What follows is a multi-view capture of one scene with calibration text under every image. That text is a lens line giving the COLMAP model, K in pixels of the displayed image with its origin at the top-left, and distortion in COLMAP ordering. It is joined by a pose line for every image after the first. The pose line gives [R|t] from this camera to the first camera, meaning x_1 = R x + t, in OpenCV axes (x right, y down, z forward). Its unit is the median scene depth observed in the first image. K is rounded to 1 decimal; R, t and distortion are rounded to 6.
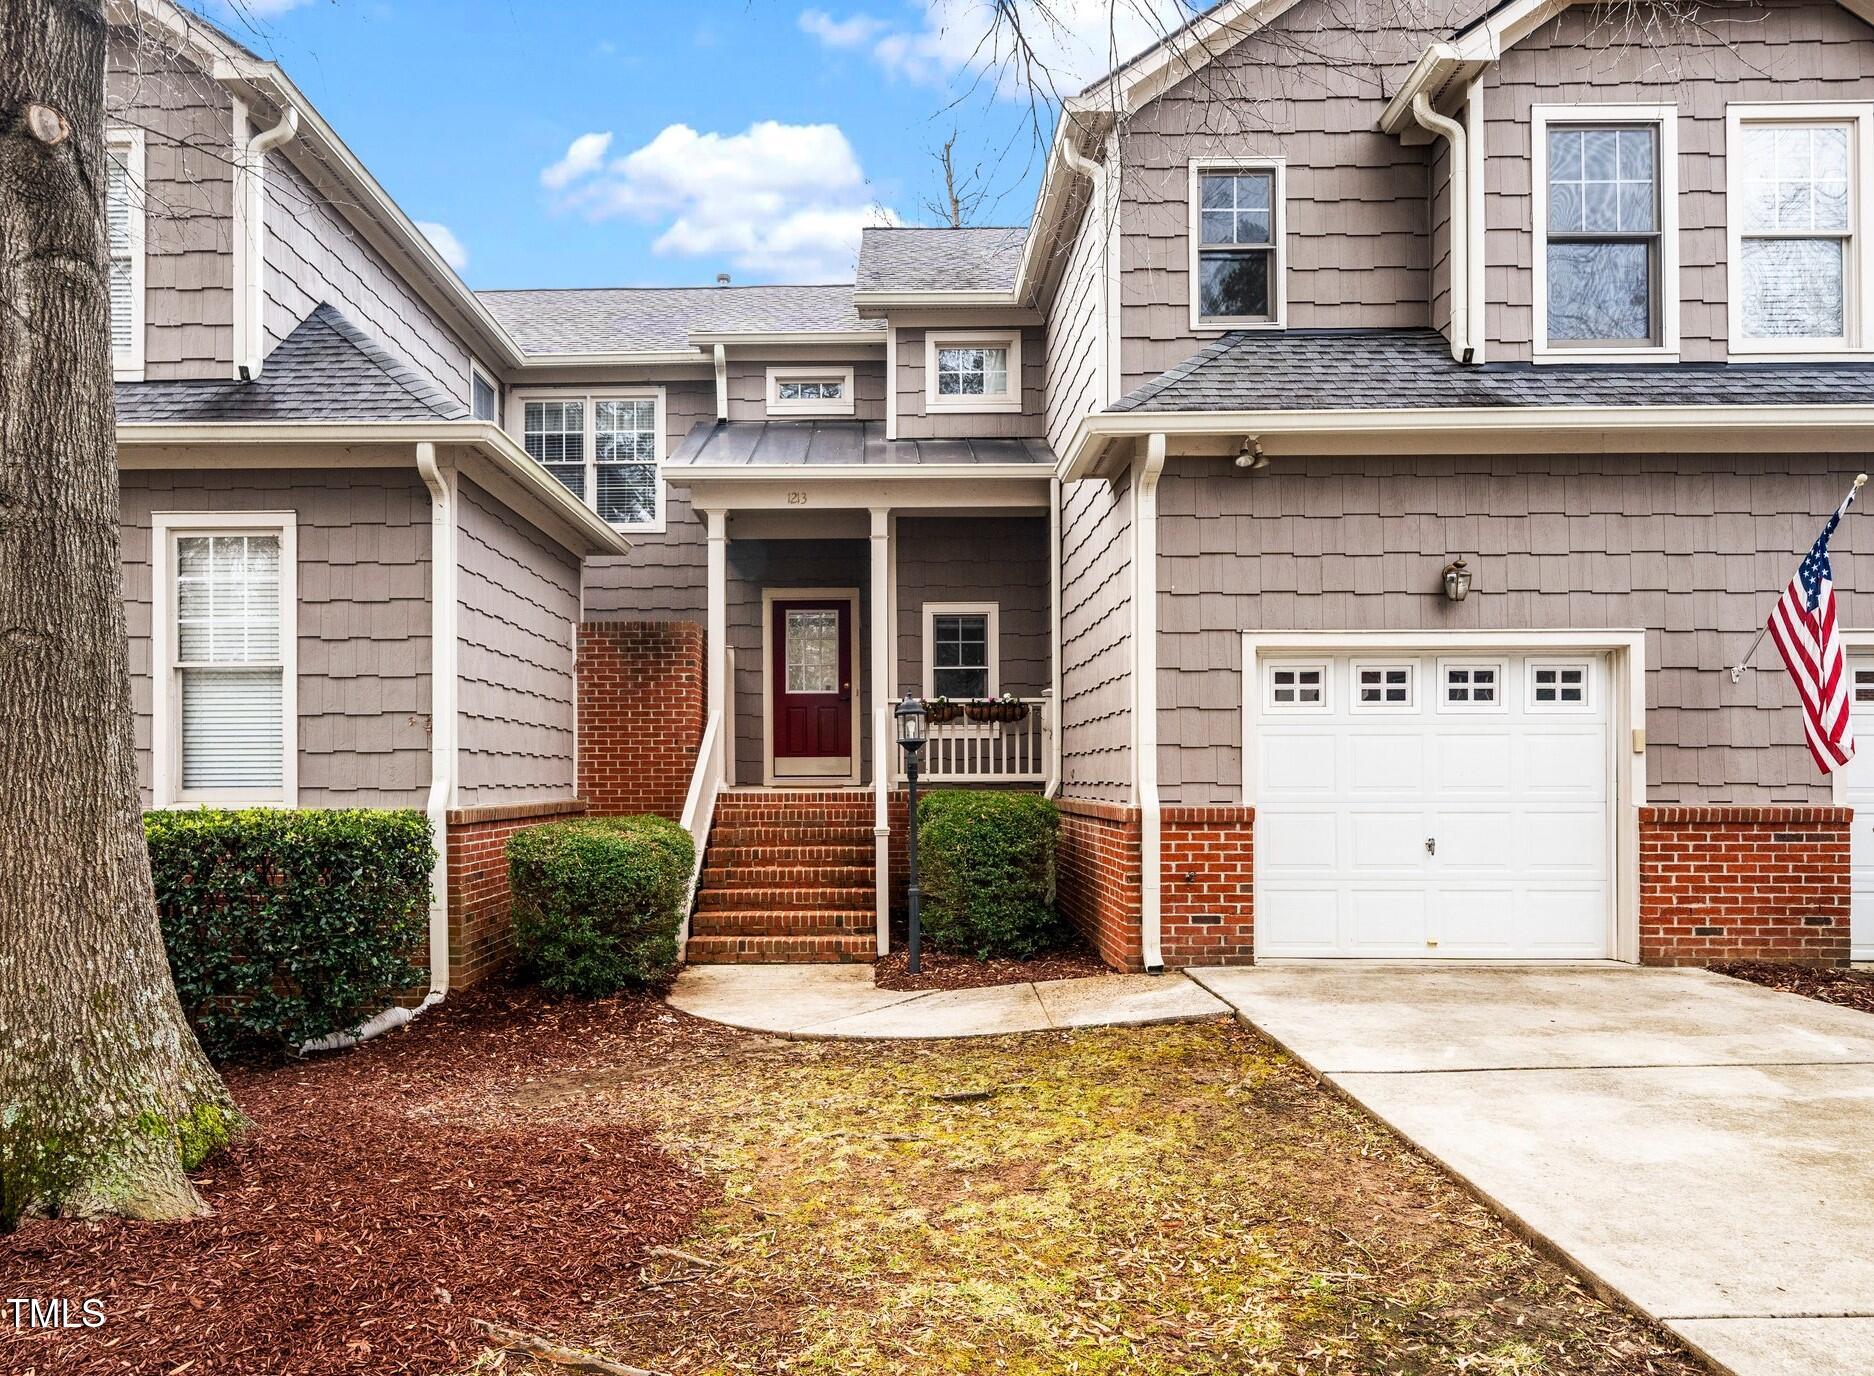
lens RADIAL K [[1270.8, 0, 865.4], [0, 1270.8, 768.6], [0, 0, 1]] dist [-0.000991, 0.002205]
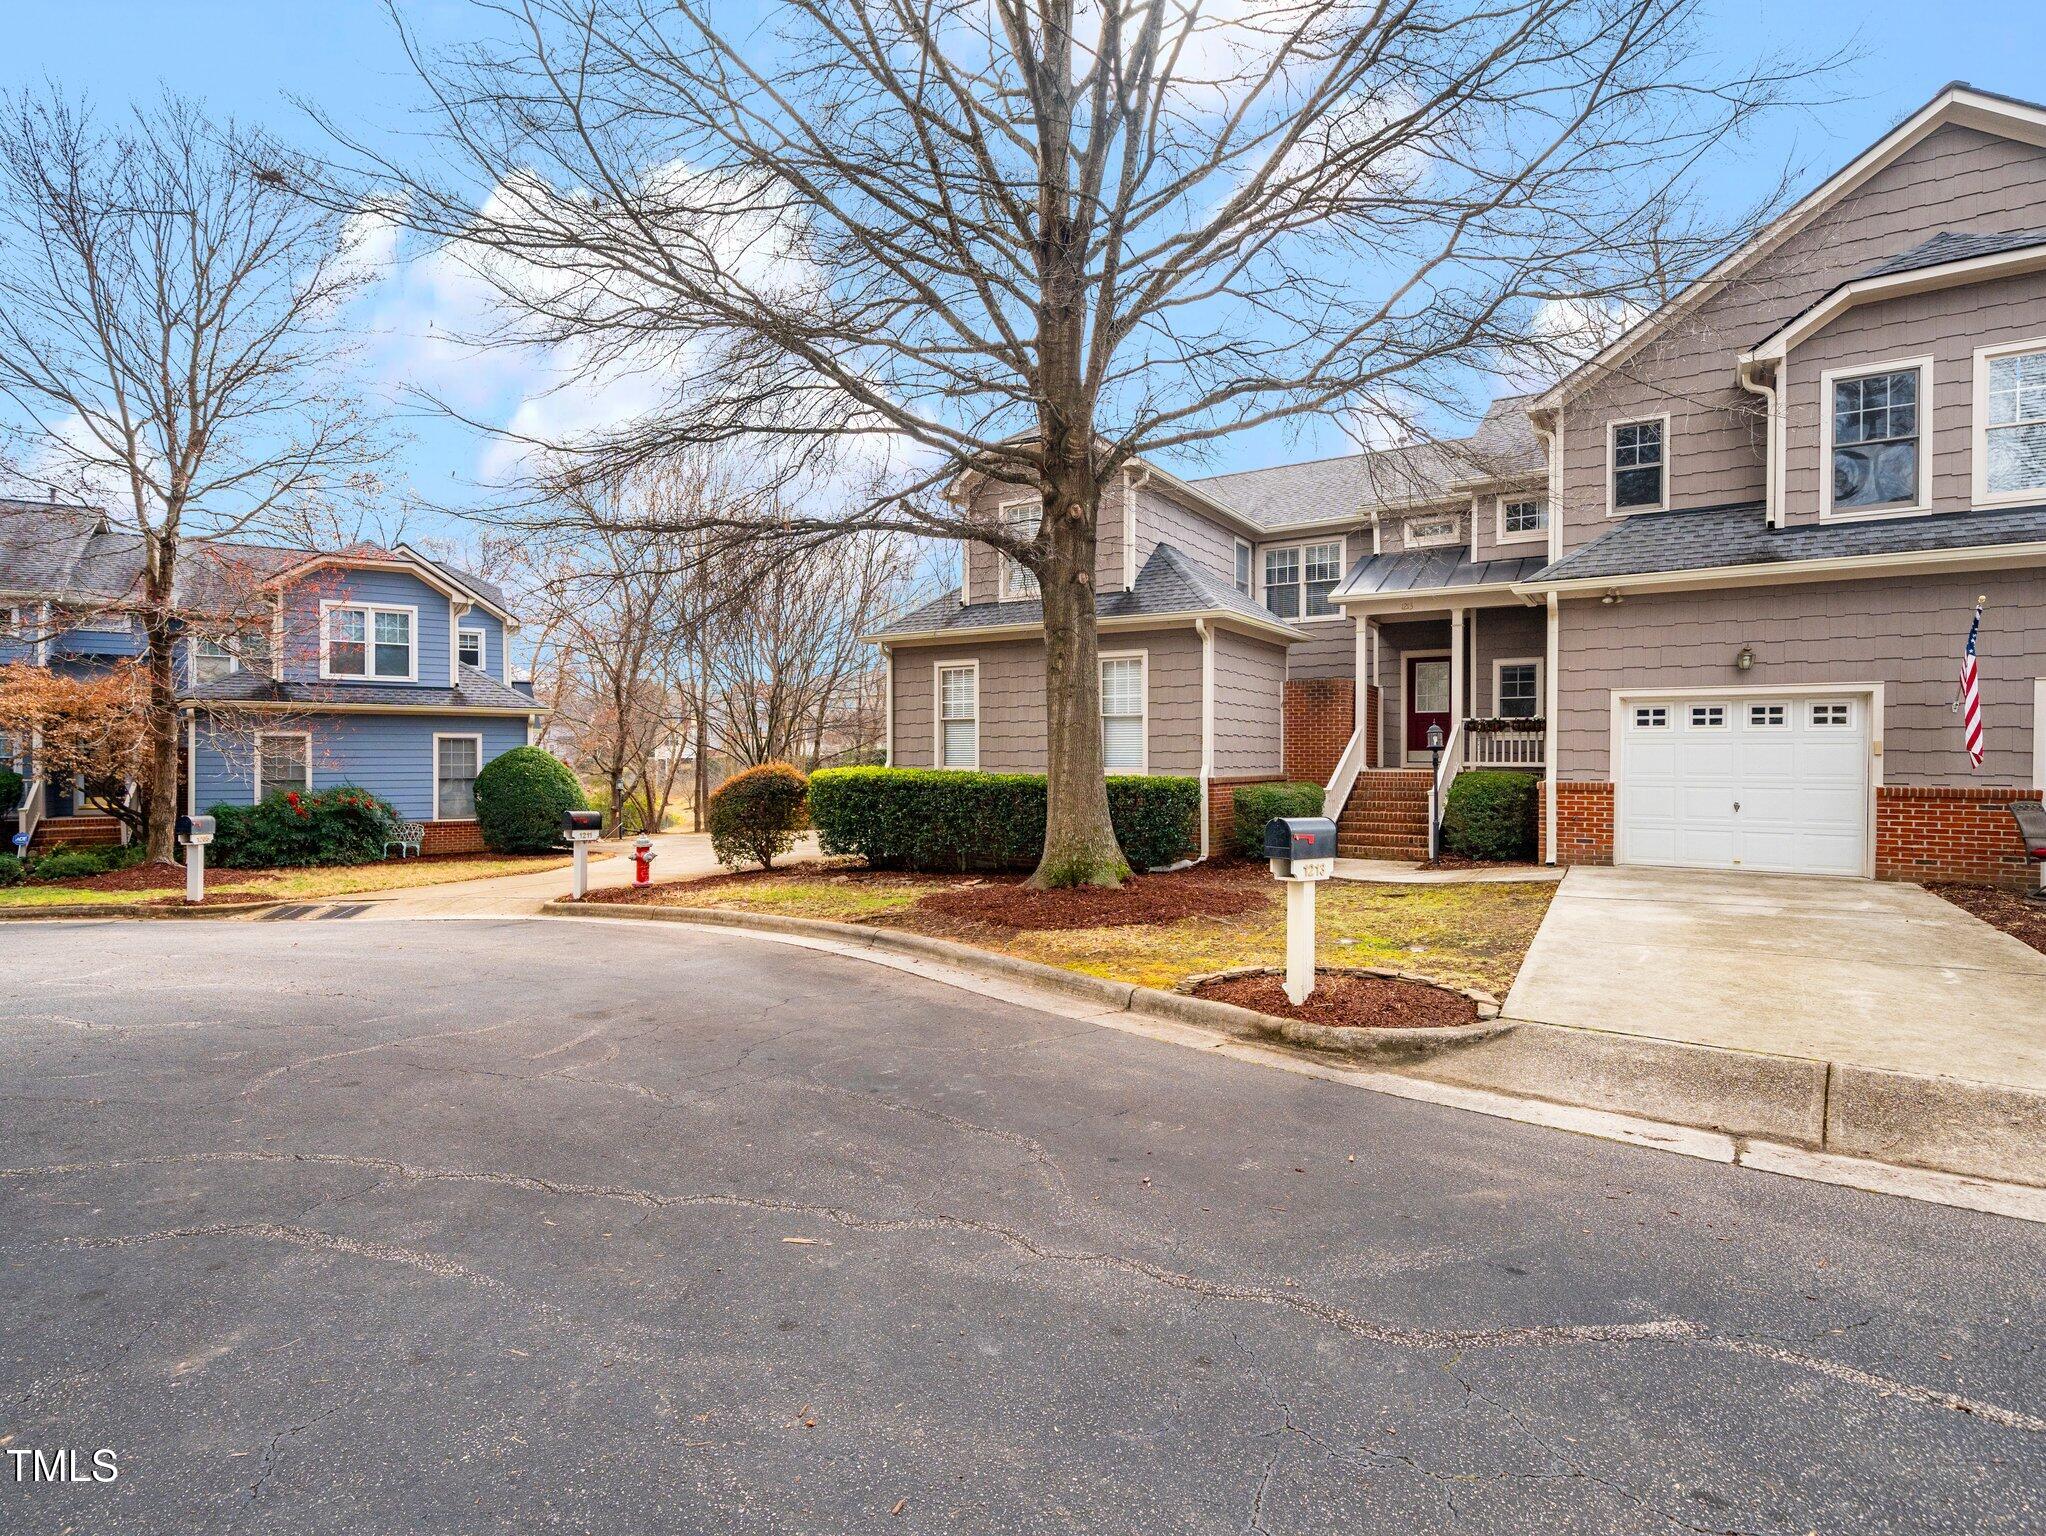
lens RADIAL K [[968.7, 0, 1022.8], [0, 968.7, 763.4], [0, 0, 1]] dist [0.001104, 0.000091]
pose [[0.852857, 0.008842, -0.522070, 0.228267], [-0.001696, 0.999898, 0.014164, -0.012873], [0.522142, -0.011194, 0.852785, -0.509599]]
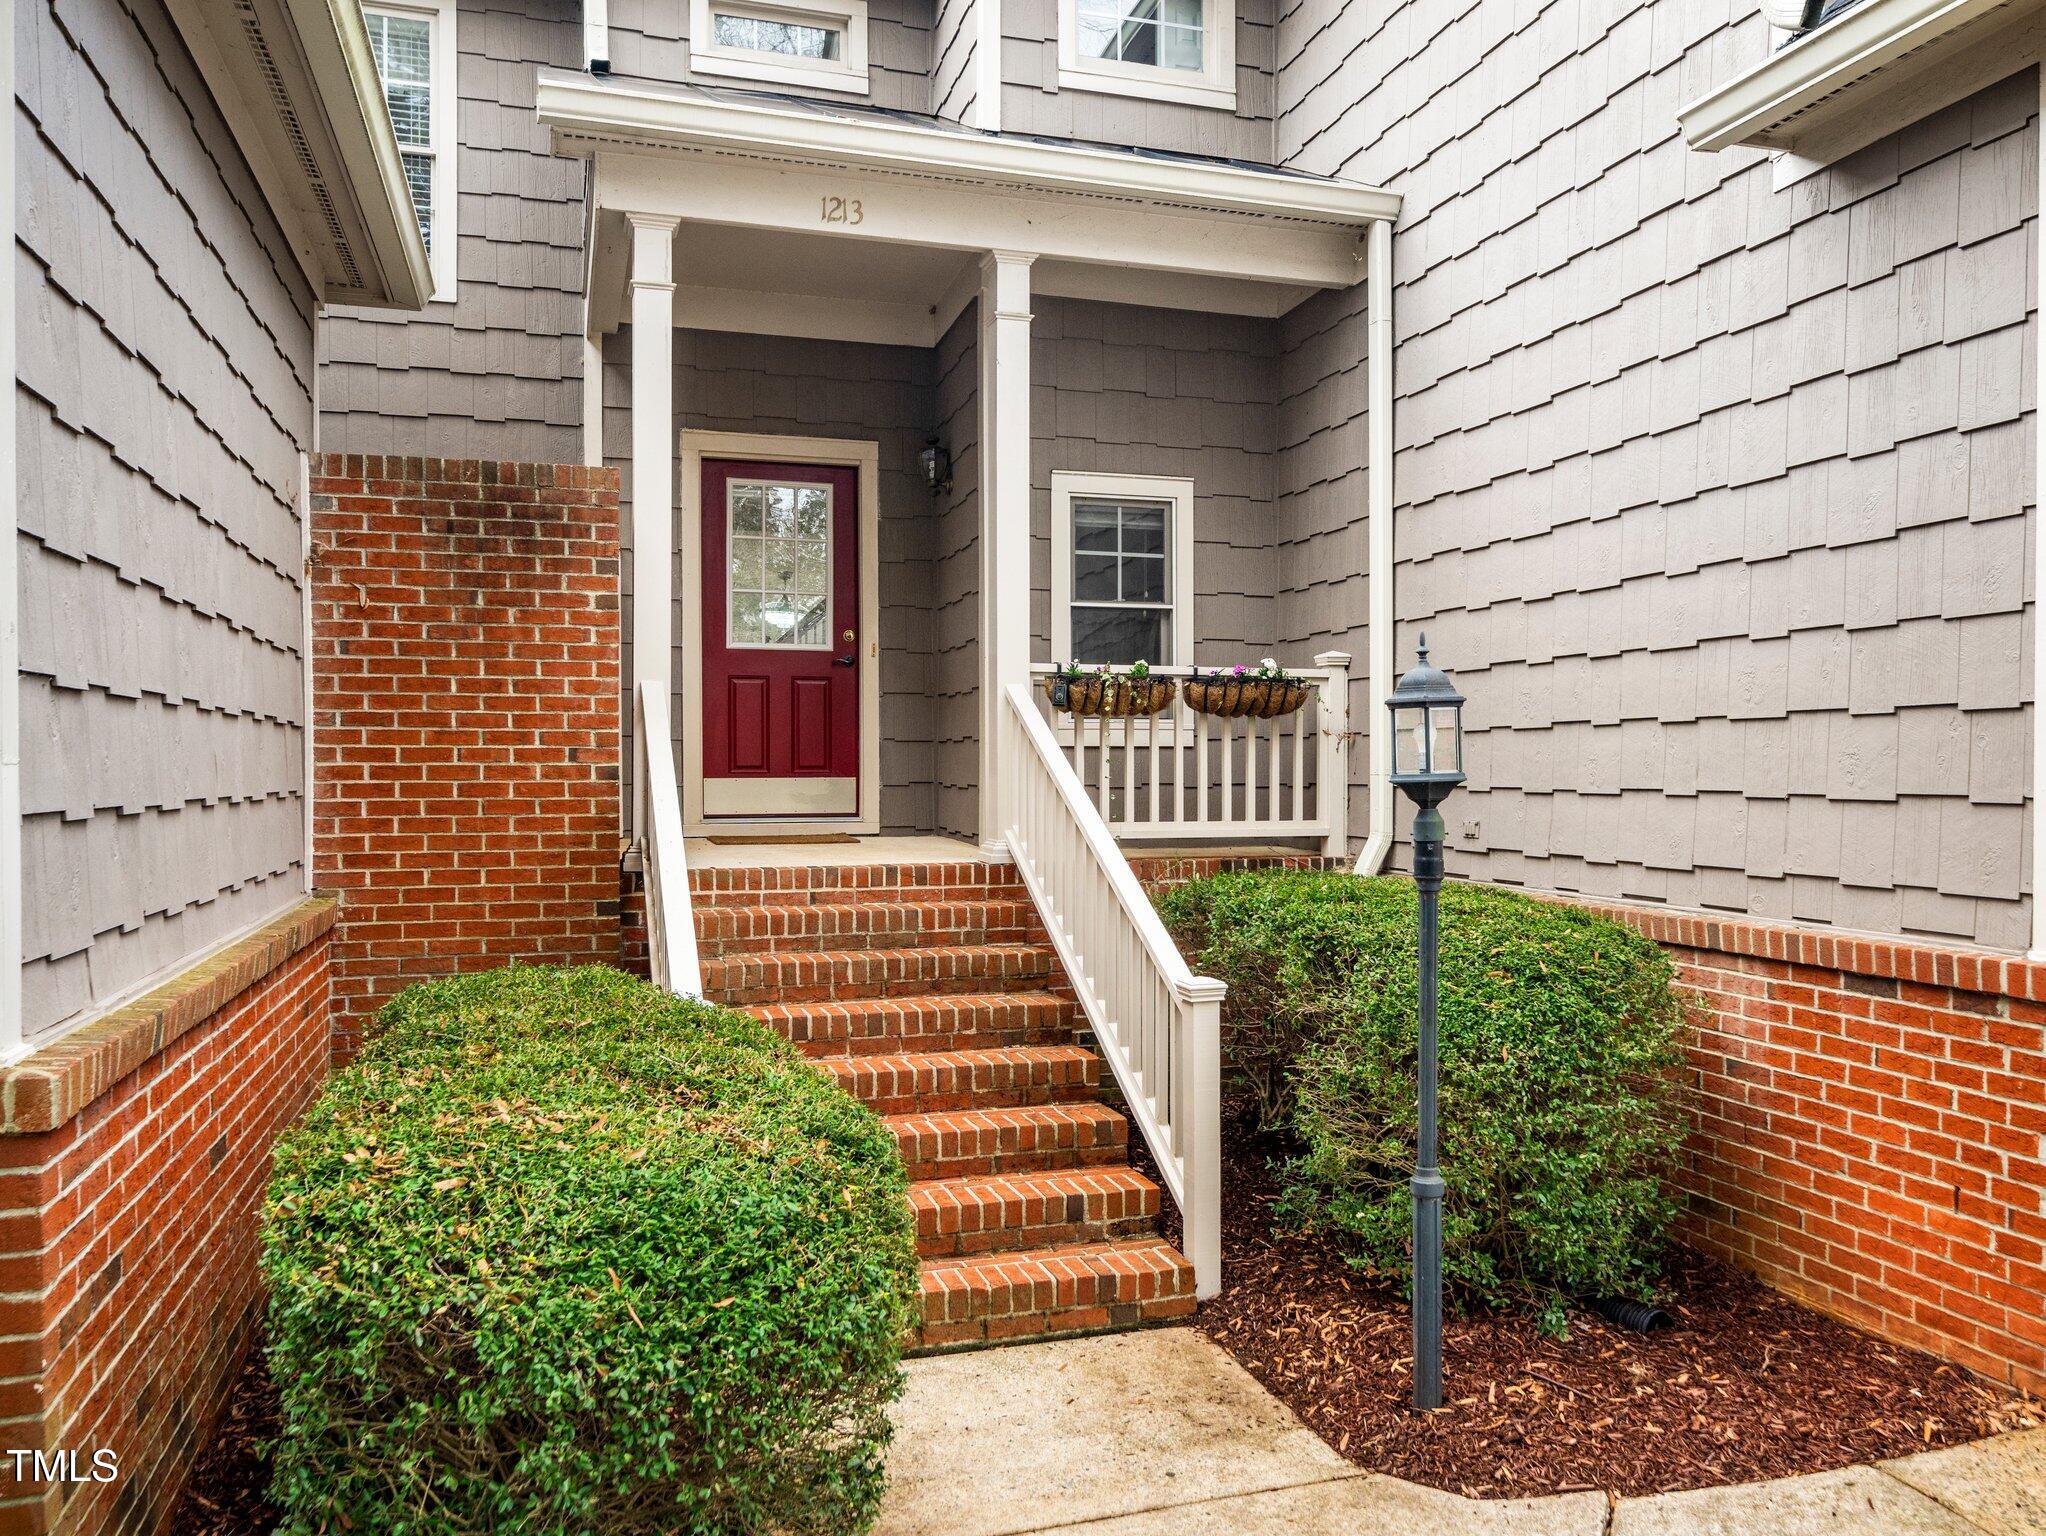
lens RADIAL K [[1531.0, 0, 1025.4], [0, 1531.0, 770.6], [0, 0, 1]] dist [-0.007267, 0.002509]
pose [[0.947931, 0.002245, 0.318467, -0.186447], [-0.005964, 0.999925, 0.010705, -0.024459], [-0.318419, -0.012047, 0.947874, 0.528606]]
